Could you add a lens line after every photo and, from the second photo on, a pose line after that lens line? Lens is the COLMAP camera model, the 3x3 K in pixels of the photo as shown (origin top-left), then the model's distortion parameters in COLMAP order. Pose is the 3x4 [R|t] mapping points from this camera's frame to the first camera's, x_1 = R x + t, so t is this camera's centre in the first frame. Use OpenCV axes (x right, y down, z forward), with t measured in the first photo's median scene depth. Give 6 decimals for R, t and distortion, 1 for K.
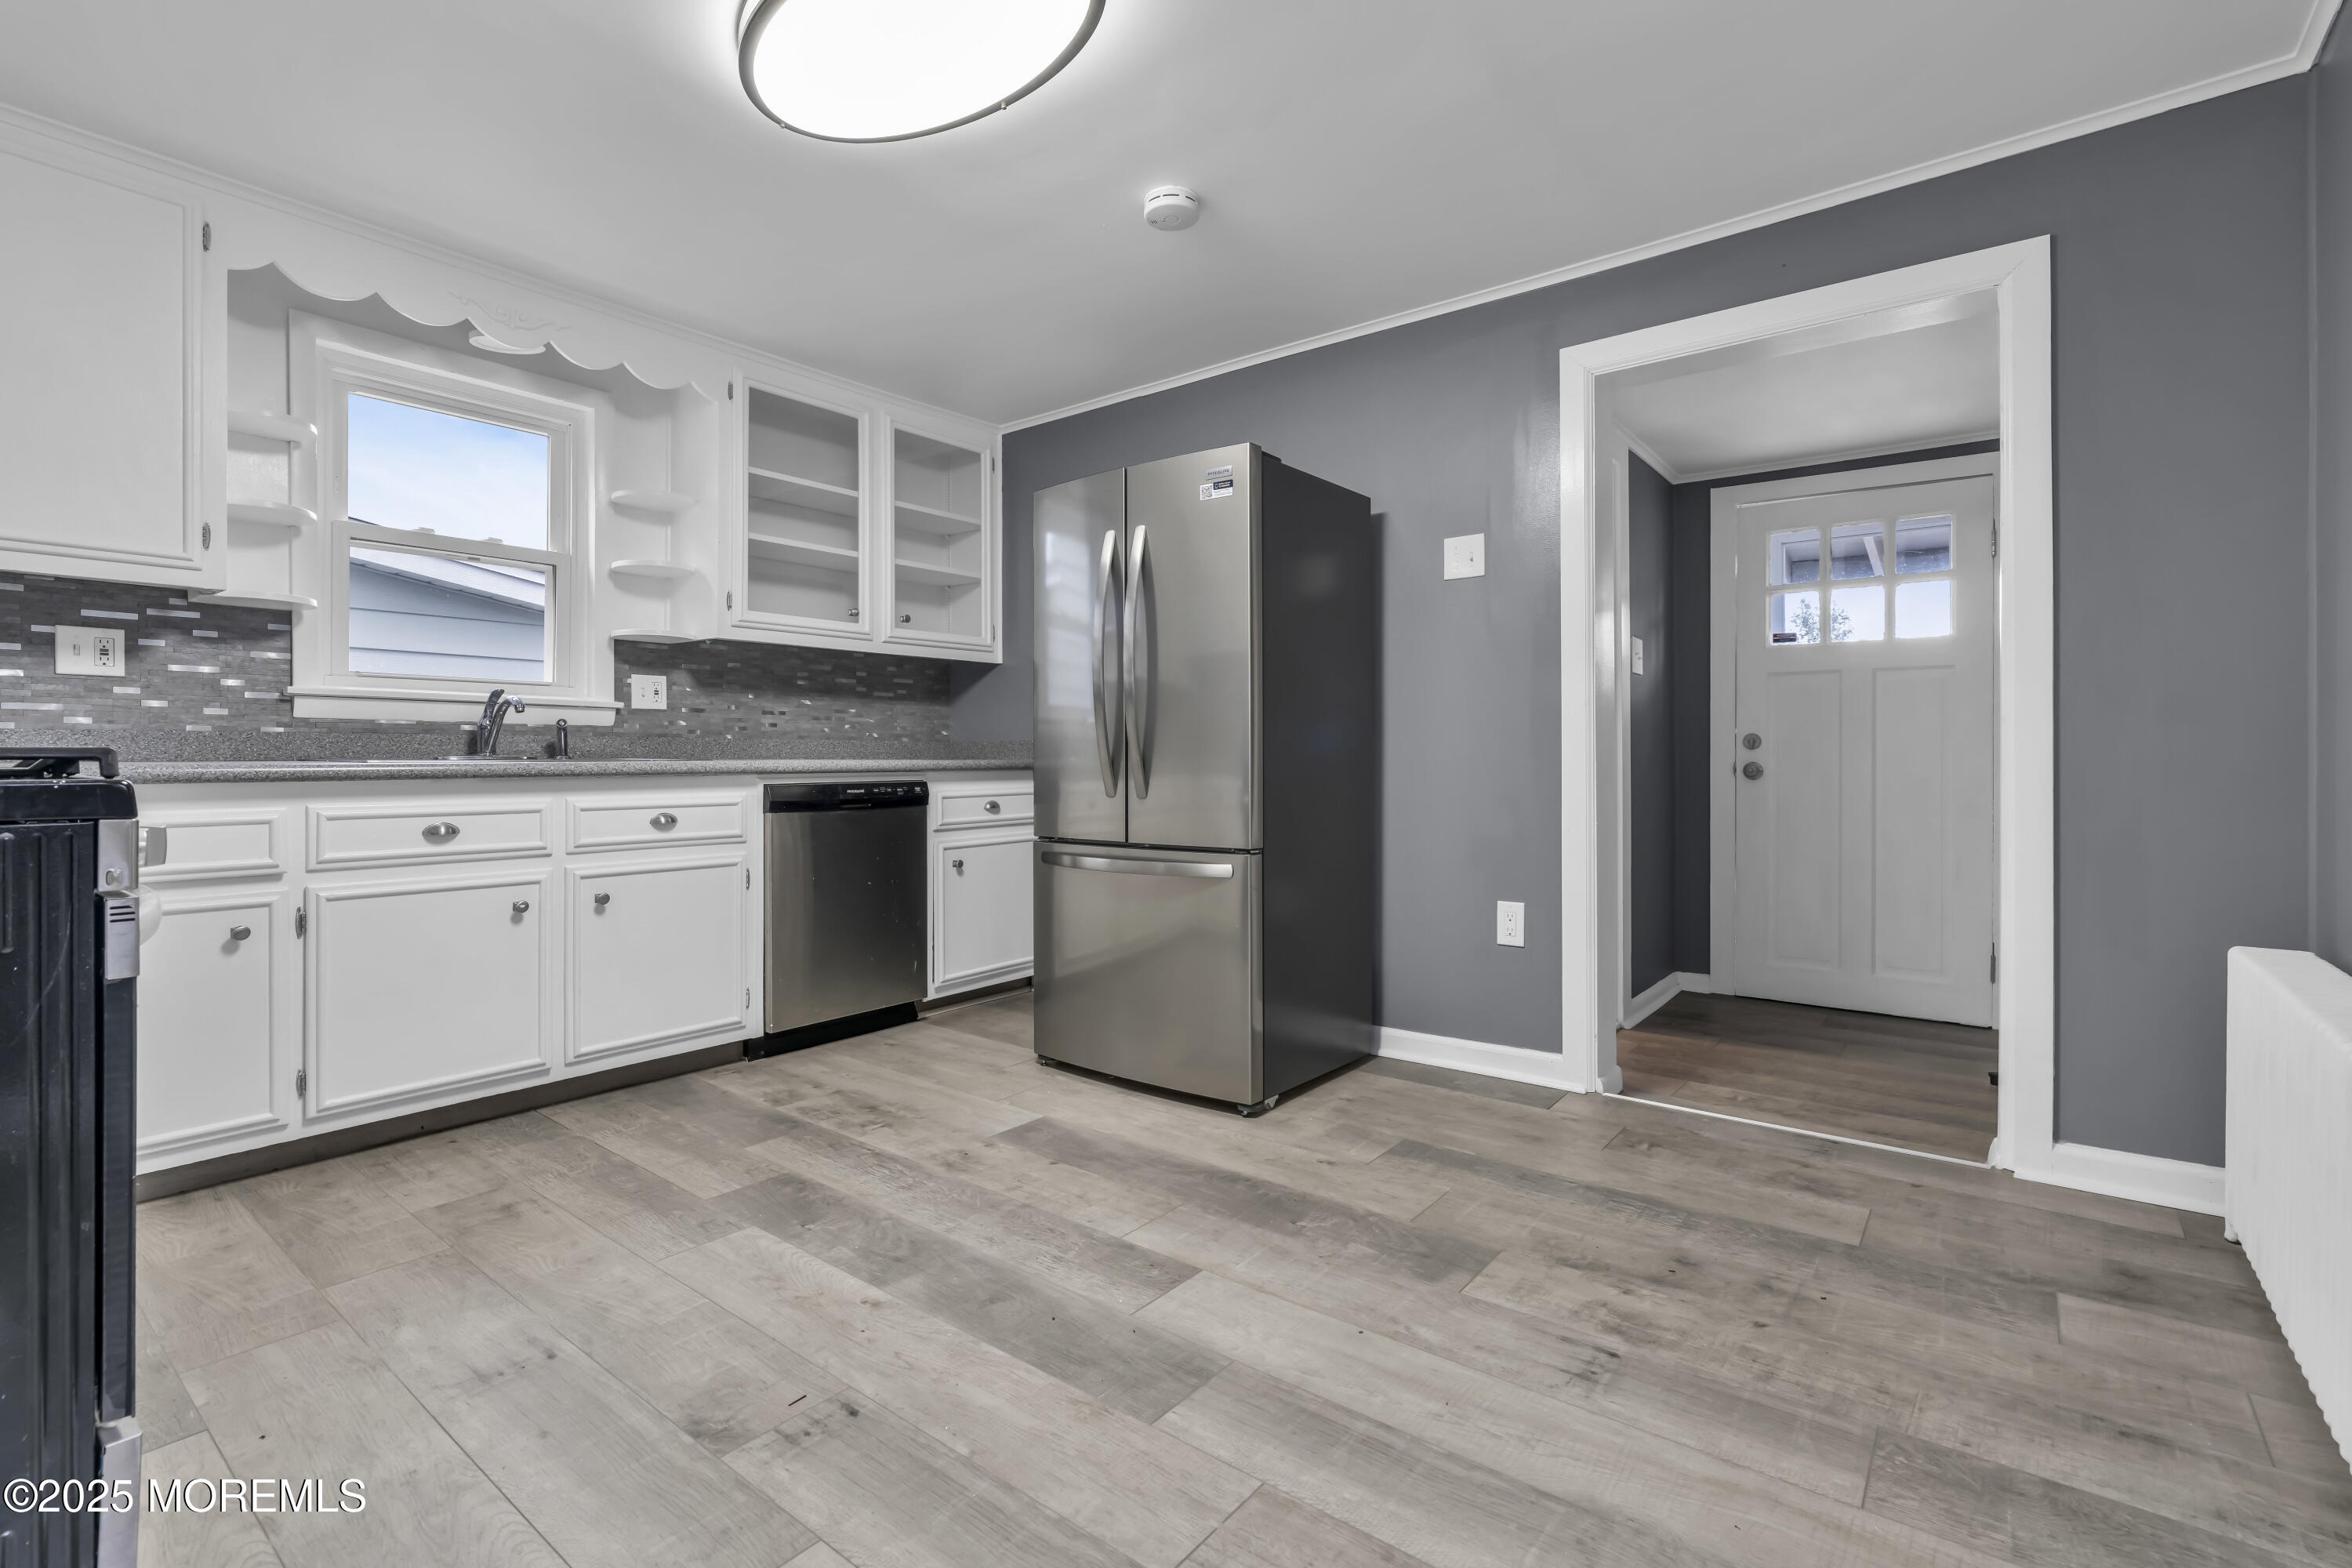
lens RADIAL K [[1063.7, 0, 1181.3], [0, 1063.7, 758.7], [0, 0, 1]] dist [0.000018, 0.000287]
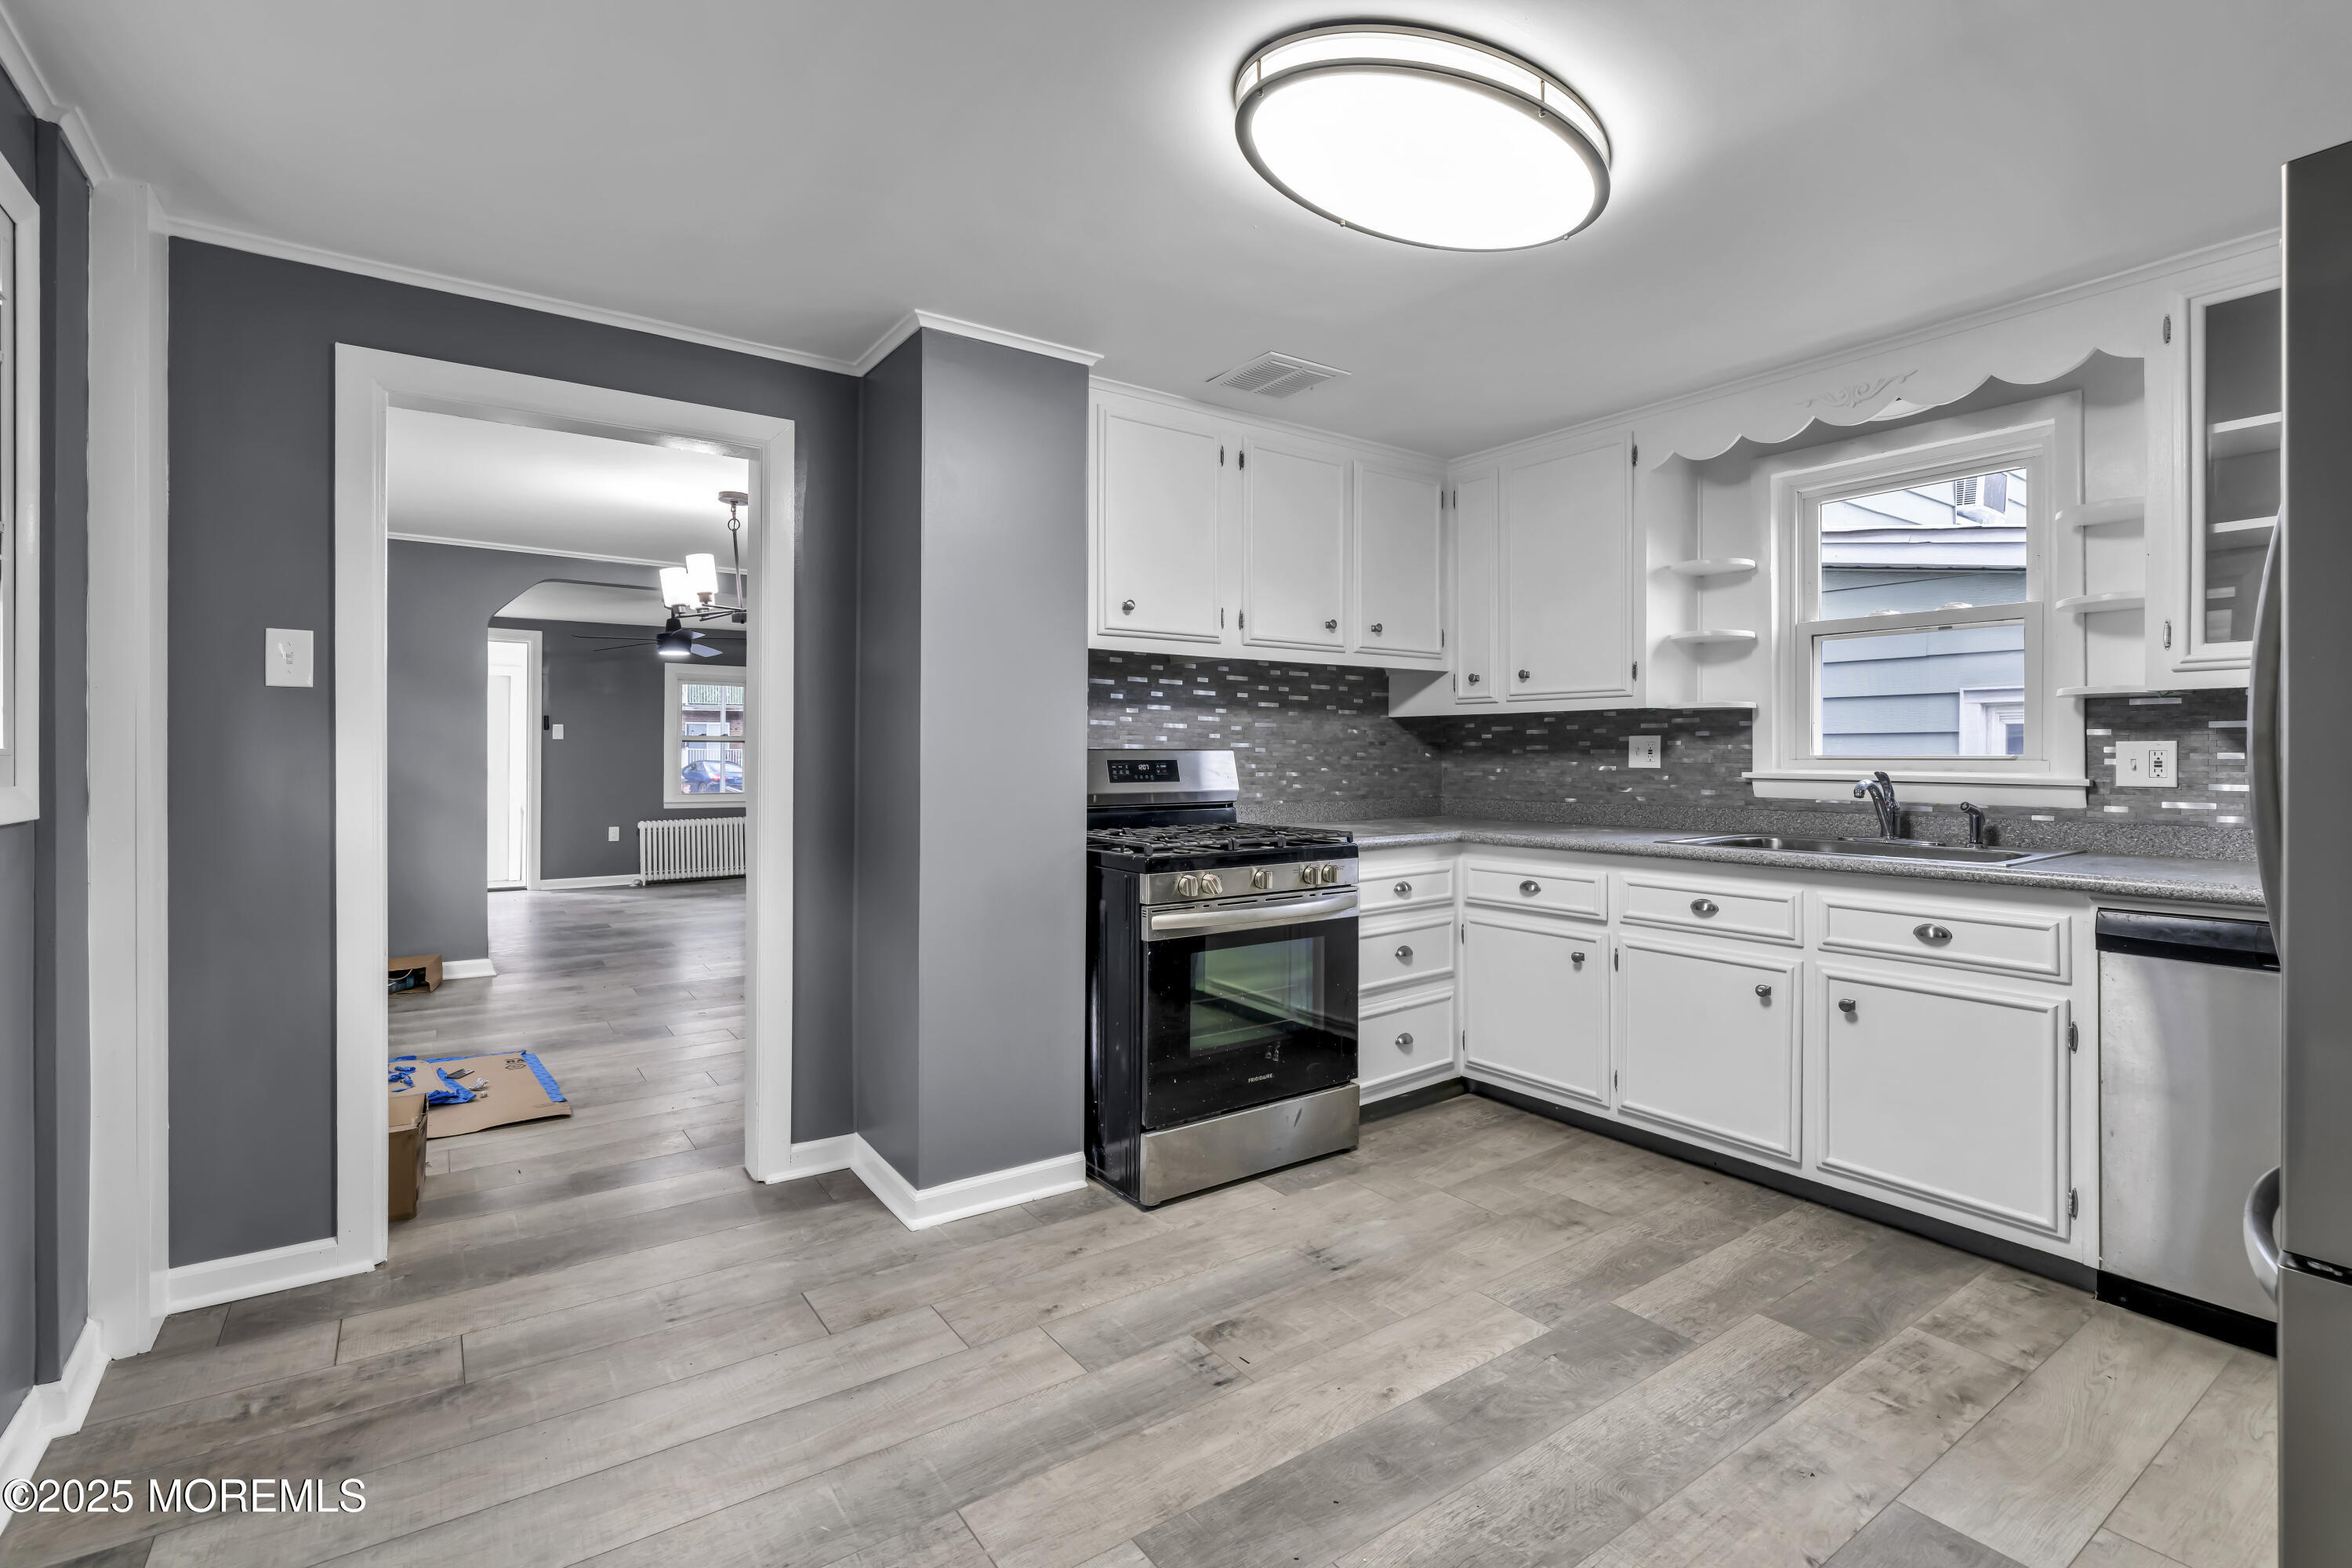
lens RADIAL K [[1090.3, 0, 1169.6], [0, 1090.3, 752.8], [0, 0, 1]] dist [-0.000322, 0.001046]
pose [[-0.295371, -0.000499, -0.955382, 0.545043], [-0.001764, 0.999998, 0.000023, -0.088537], [0.955381, 0.001692, -0.295372, 0.735398]]
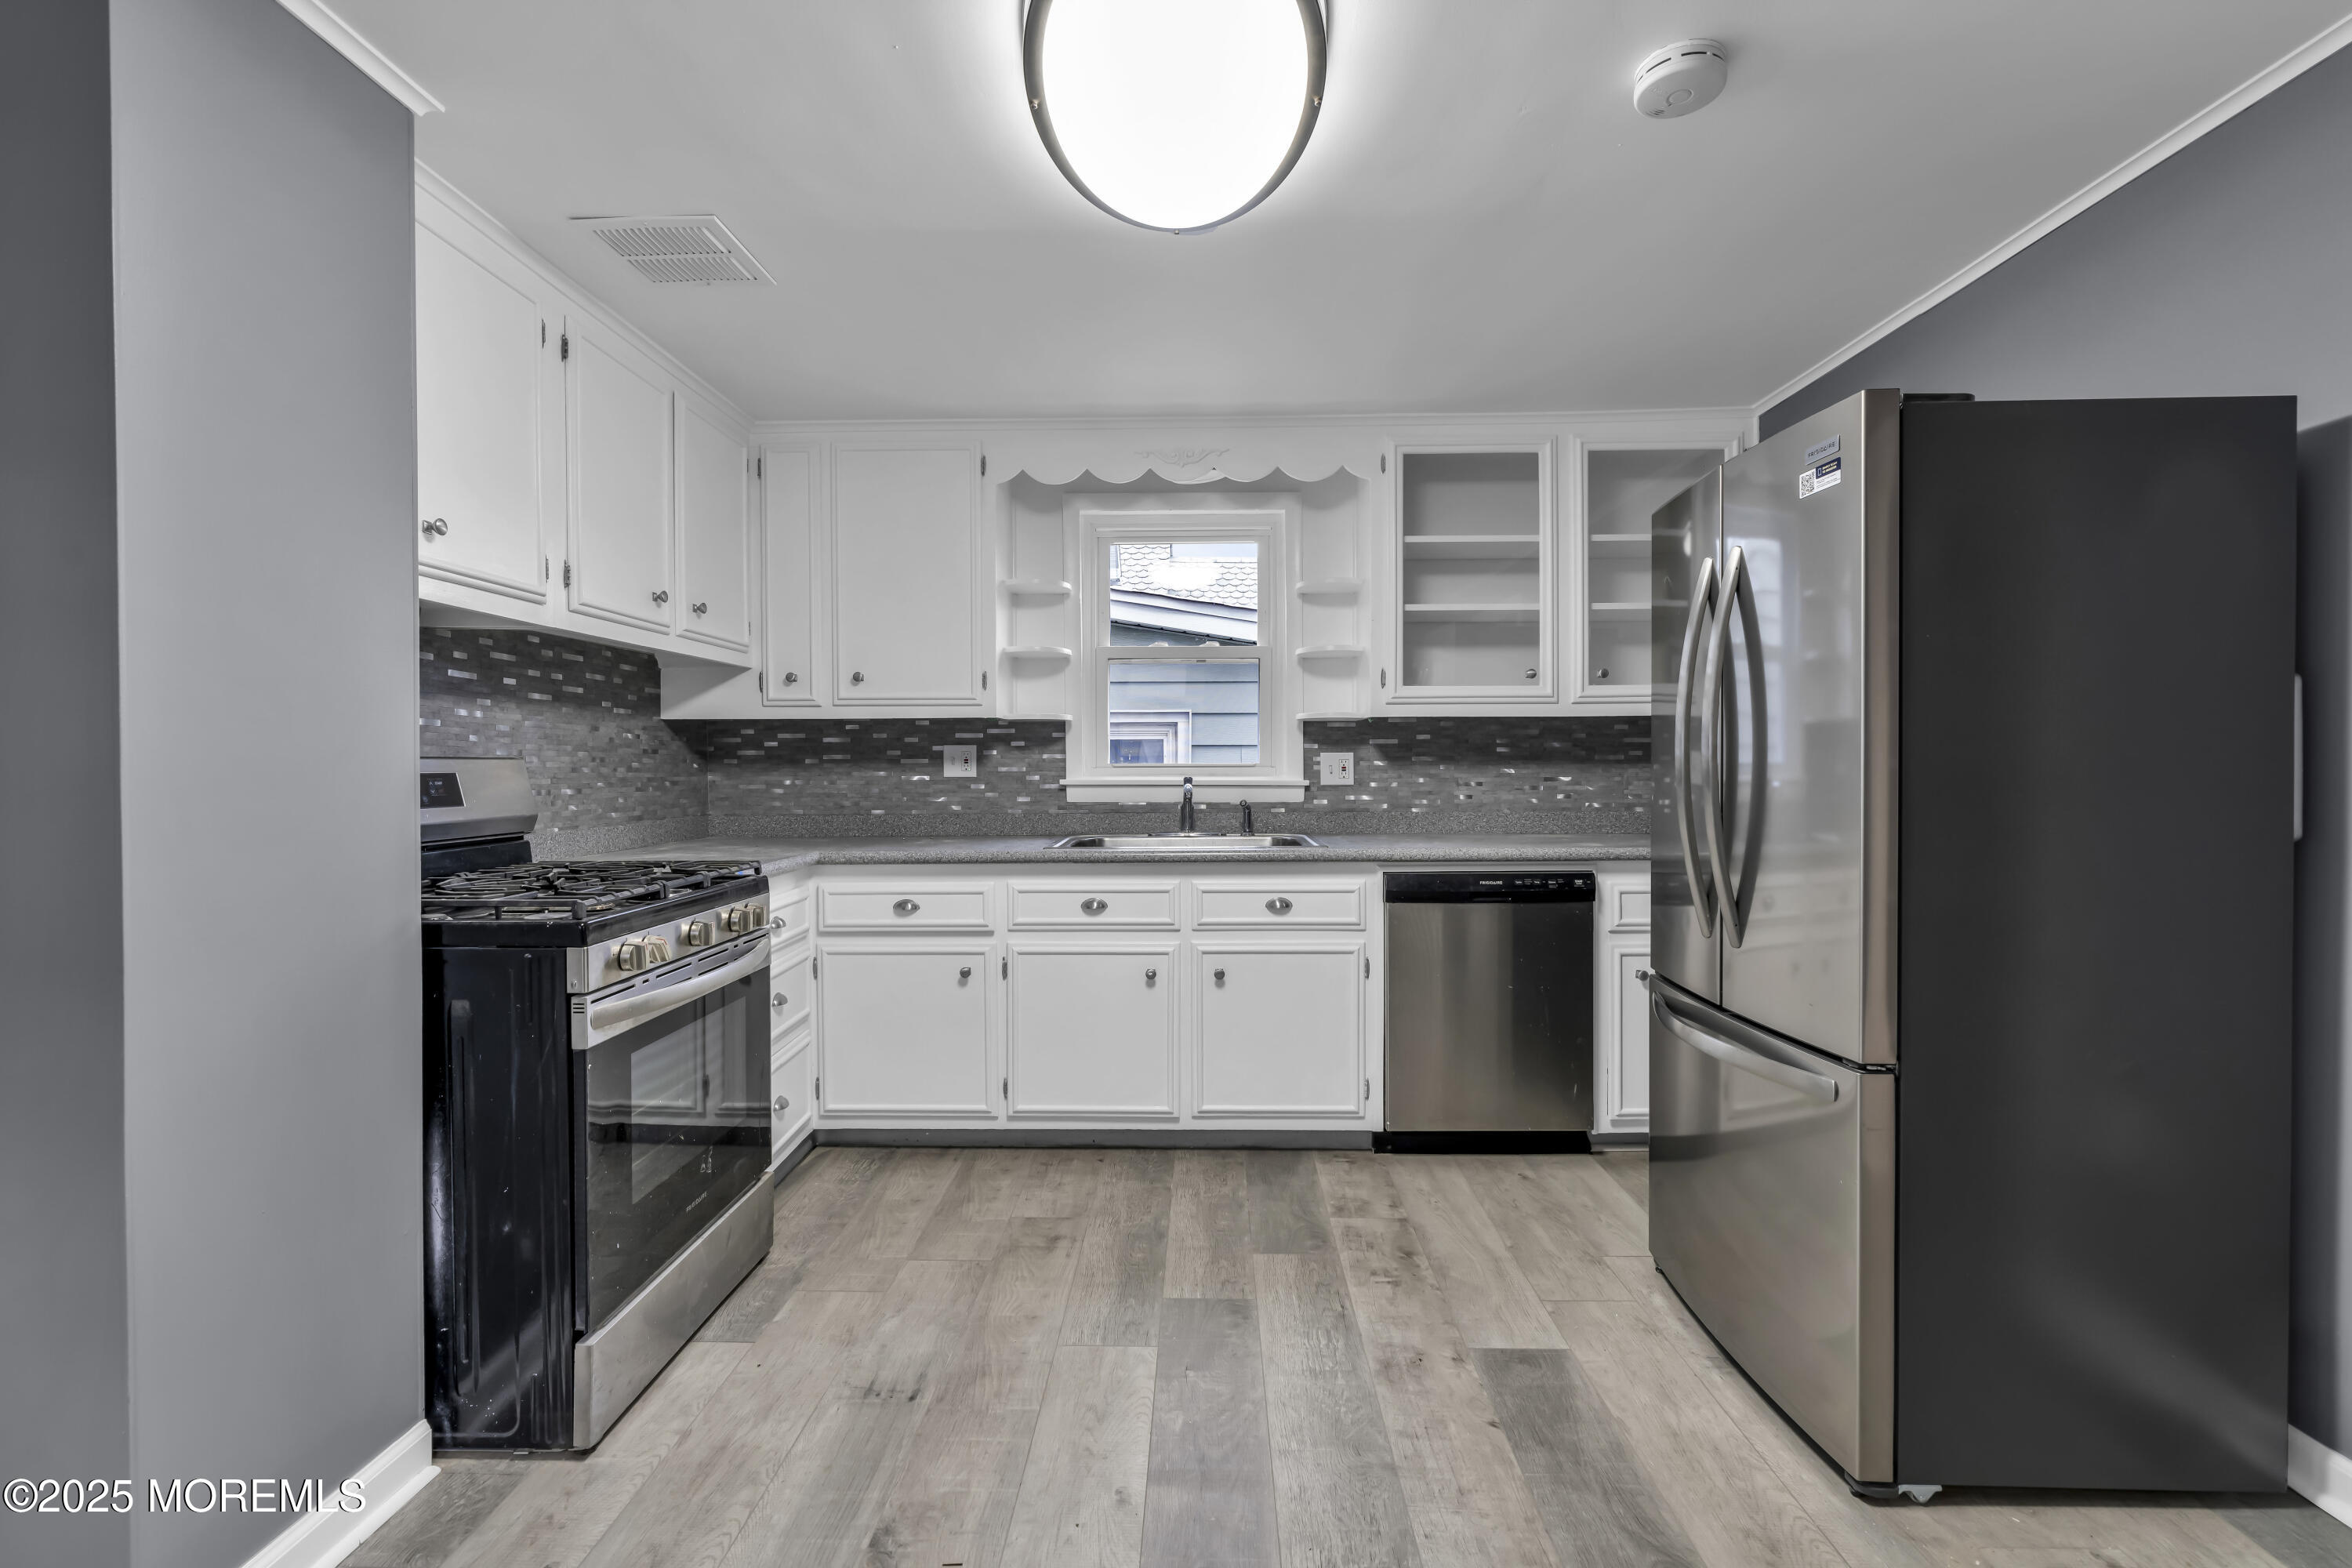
lens RADIAL K [[1065.6, 0, 1180.4], [0, 1065.6, 782.7], [0, 0, 1]] dist [-0.002734, 0.001503]
pose [[0.594277, 0.012116, -0.804169, 0.318366], [0.002281, 0.999857, 0.016751, -0.085505], [0.804257, -0.011789, 0.594164, 0.326734]]
